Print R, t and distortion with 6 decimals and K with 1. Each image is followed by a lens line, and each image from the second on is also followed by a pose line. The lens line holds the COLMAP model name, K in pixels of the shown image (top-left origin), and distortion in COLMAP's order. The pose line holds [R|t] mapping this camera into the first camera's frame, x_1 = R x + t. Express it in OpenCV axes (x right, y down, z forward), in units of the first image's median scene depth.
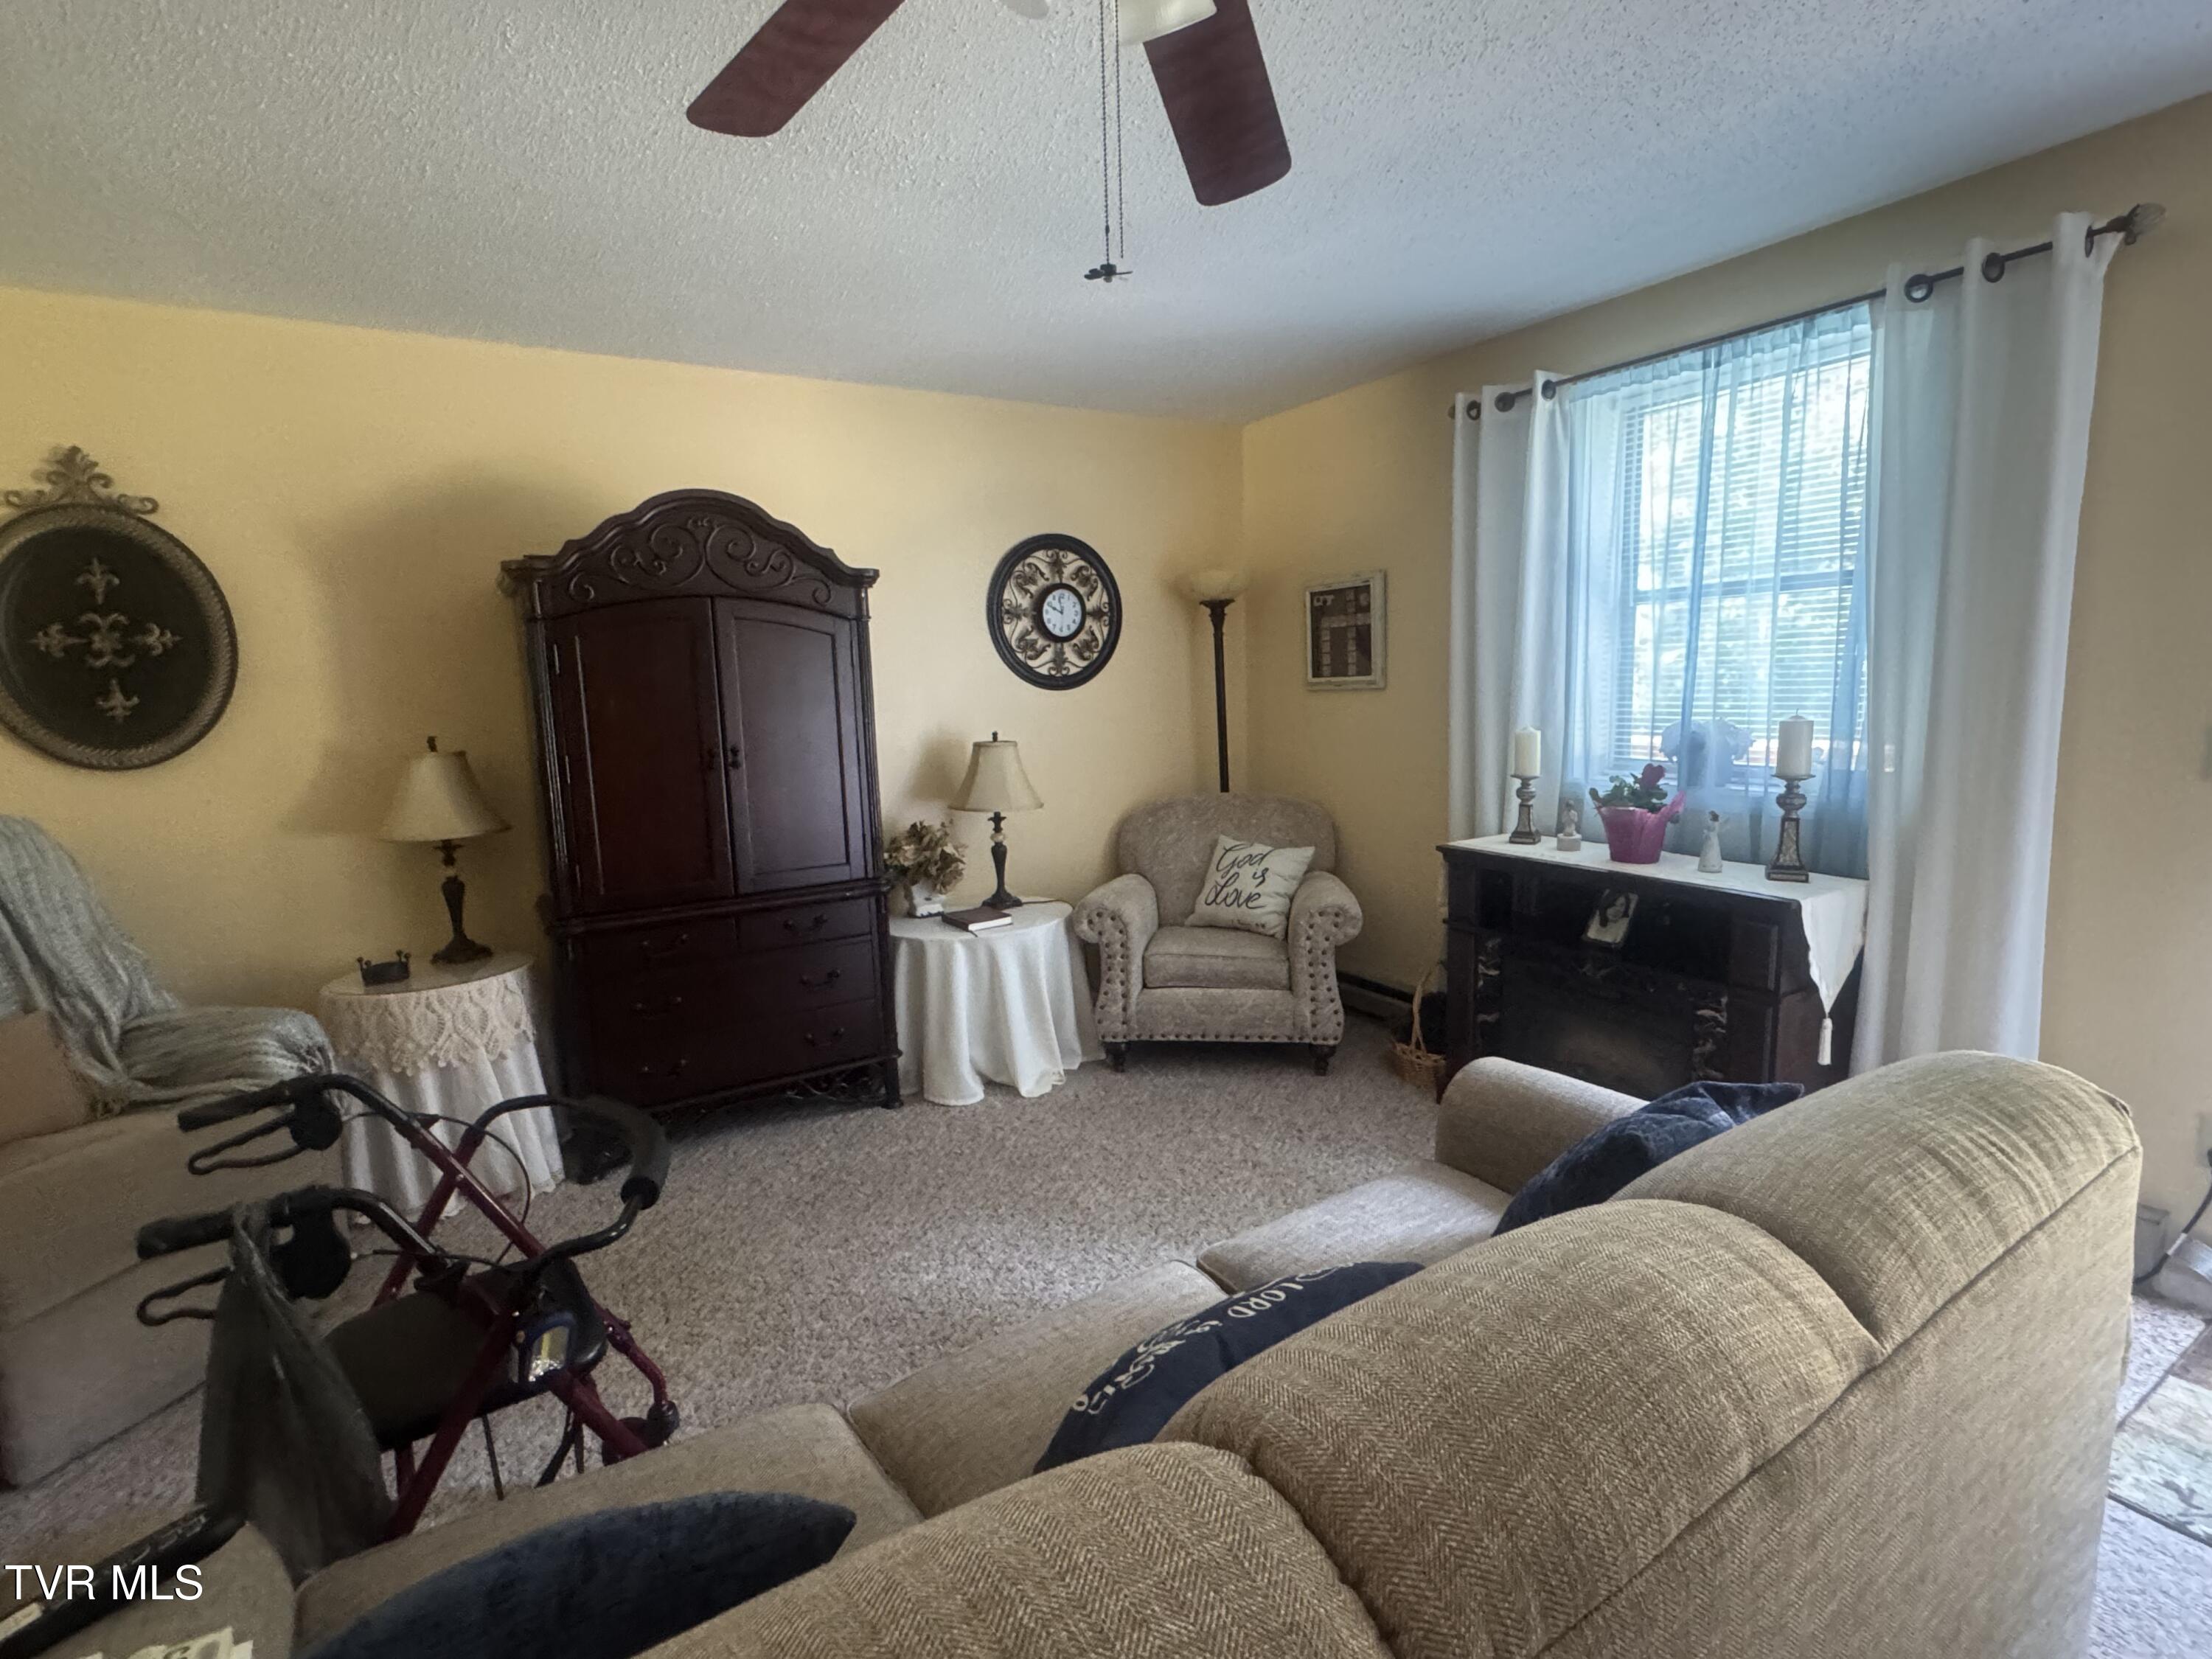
lens RADIAL K [[1073.0, 0, 1106.0], [0, 1073.0, 829.5], [0, 0, 1]] dist [0.000732, 0.000546]
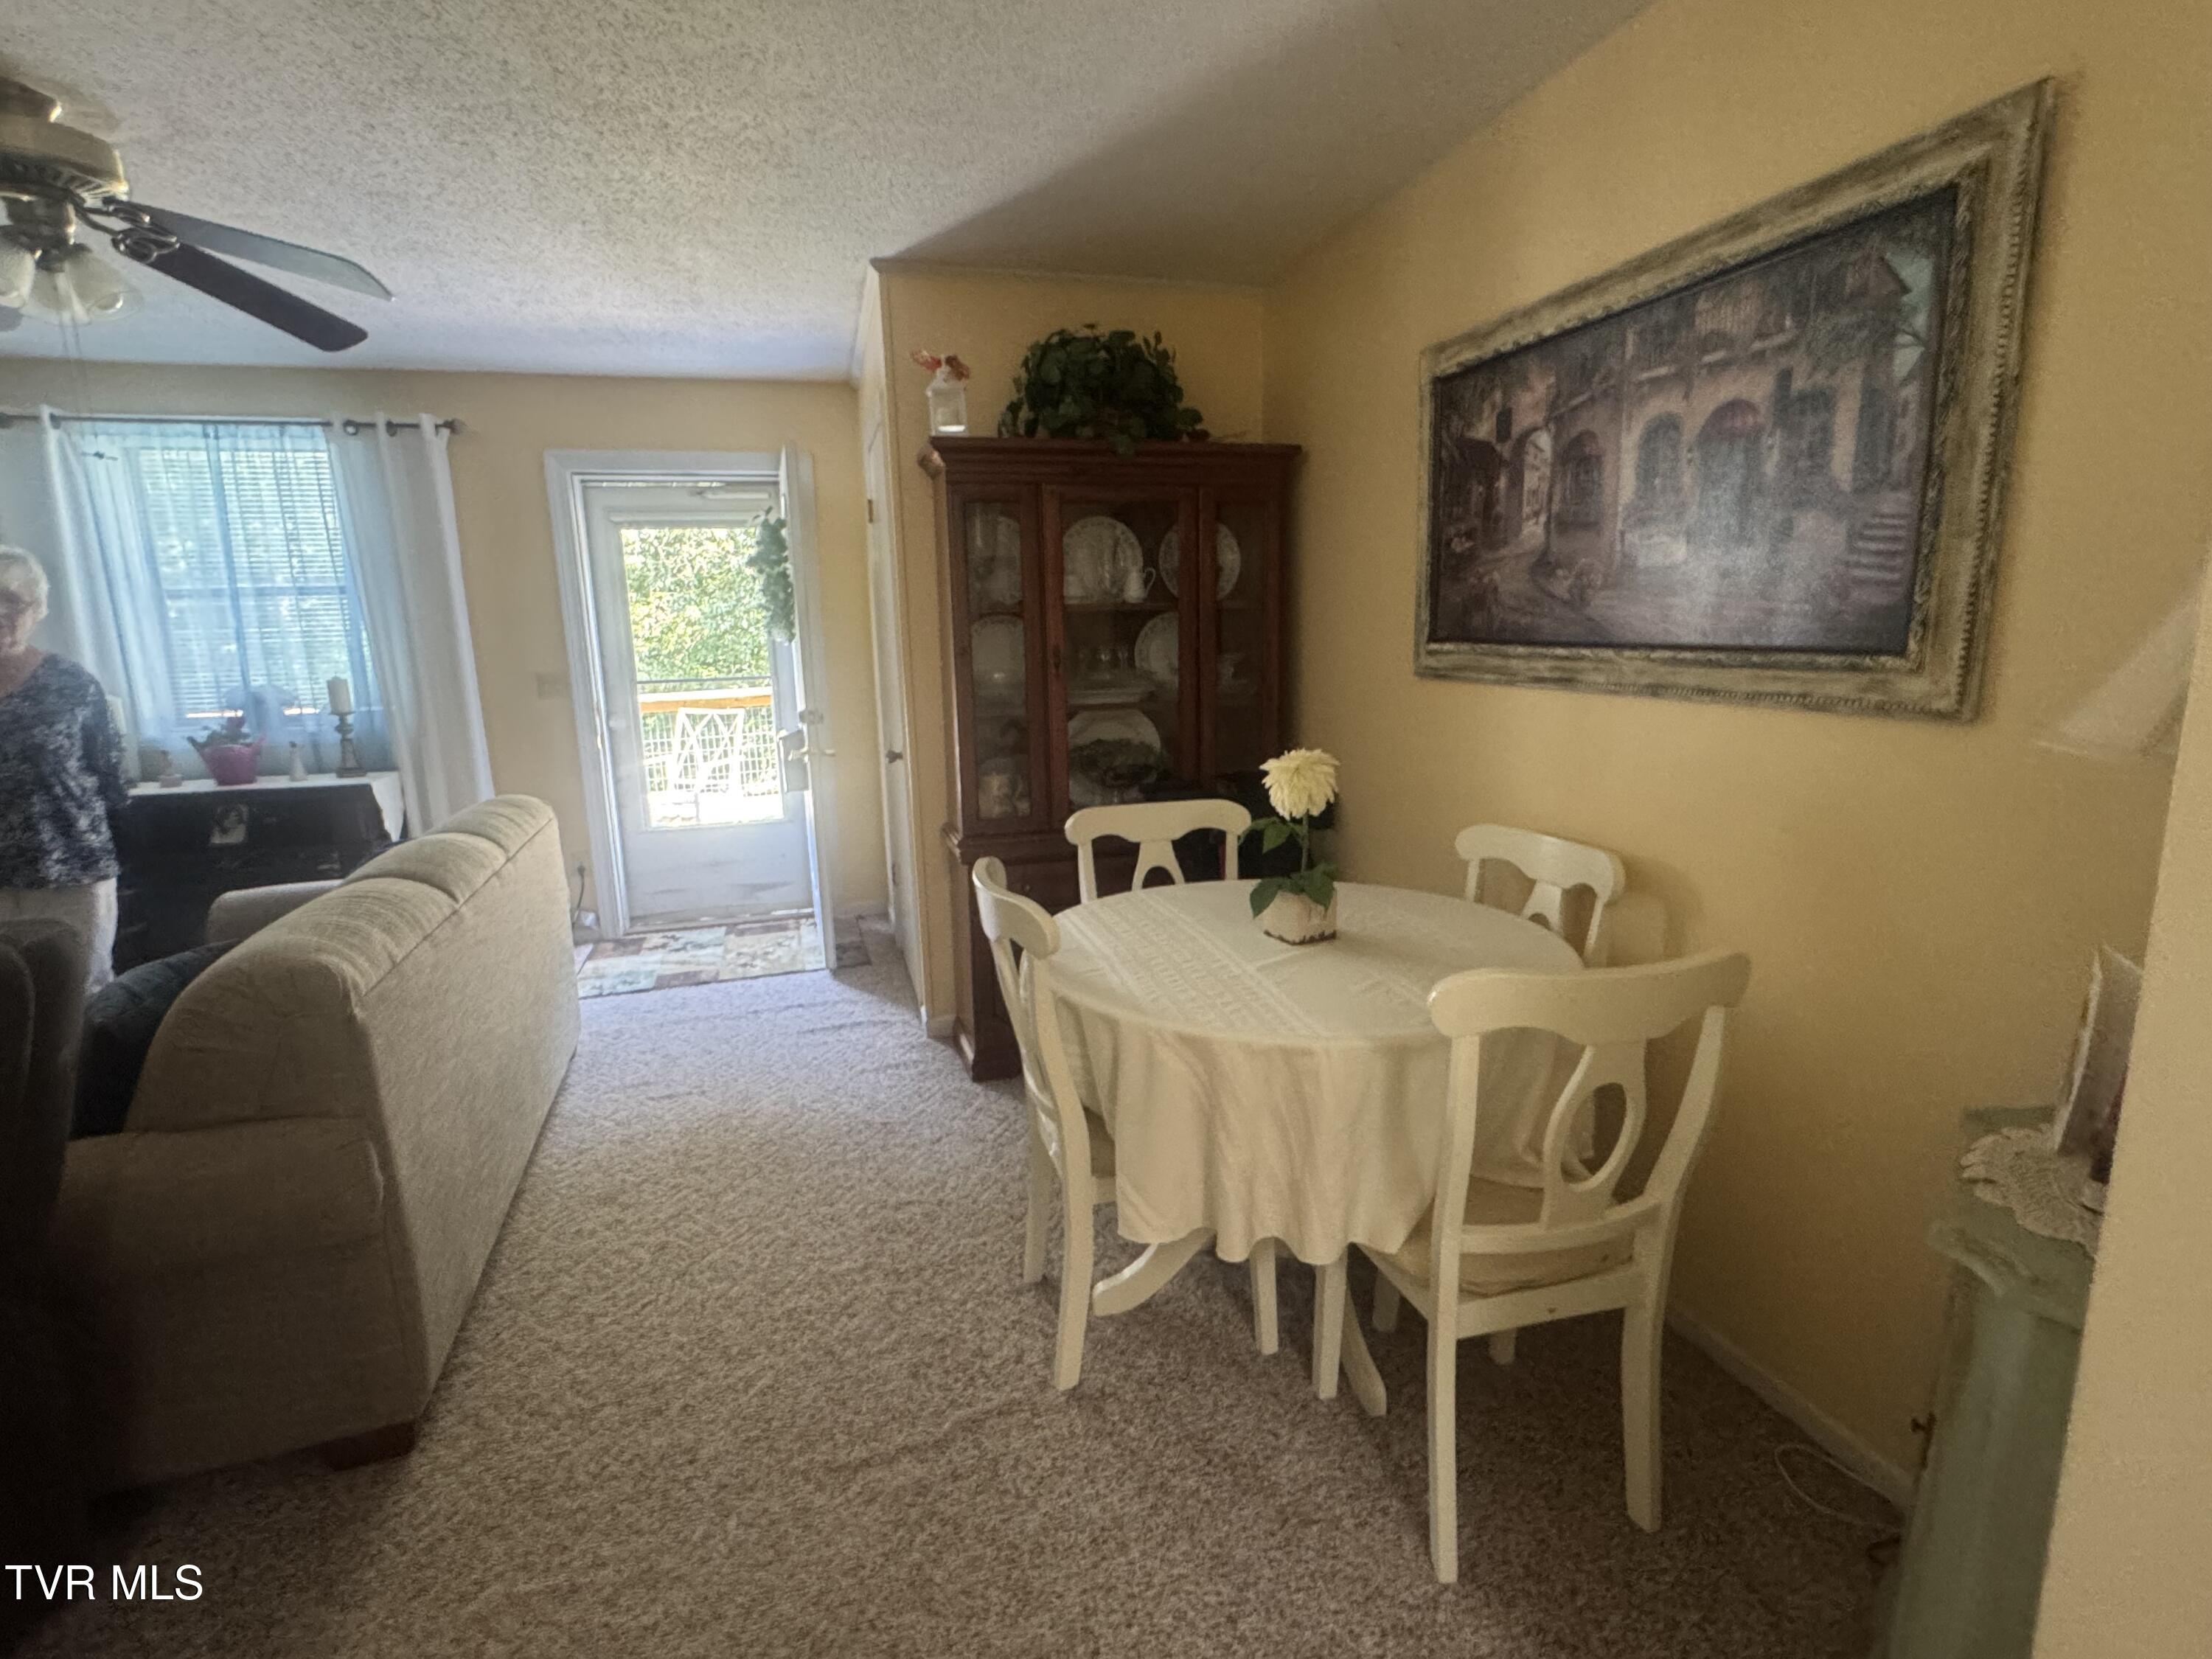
lens RADIAL K [[1073.0, 0, 1106.0], [0, 1073.0, 829.5], [0, 0, 1]] dist [0.000732, 0.000546]
pose [[0.268670, -0.152863, 0.951026, -0.614070], [0.156526, 0.981133, 0.113483, 0.118537], [-0.950430, 0.118370, 0.287528, -0.537534]]
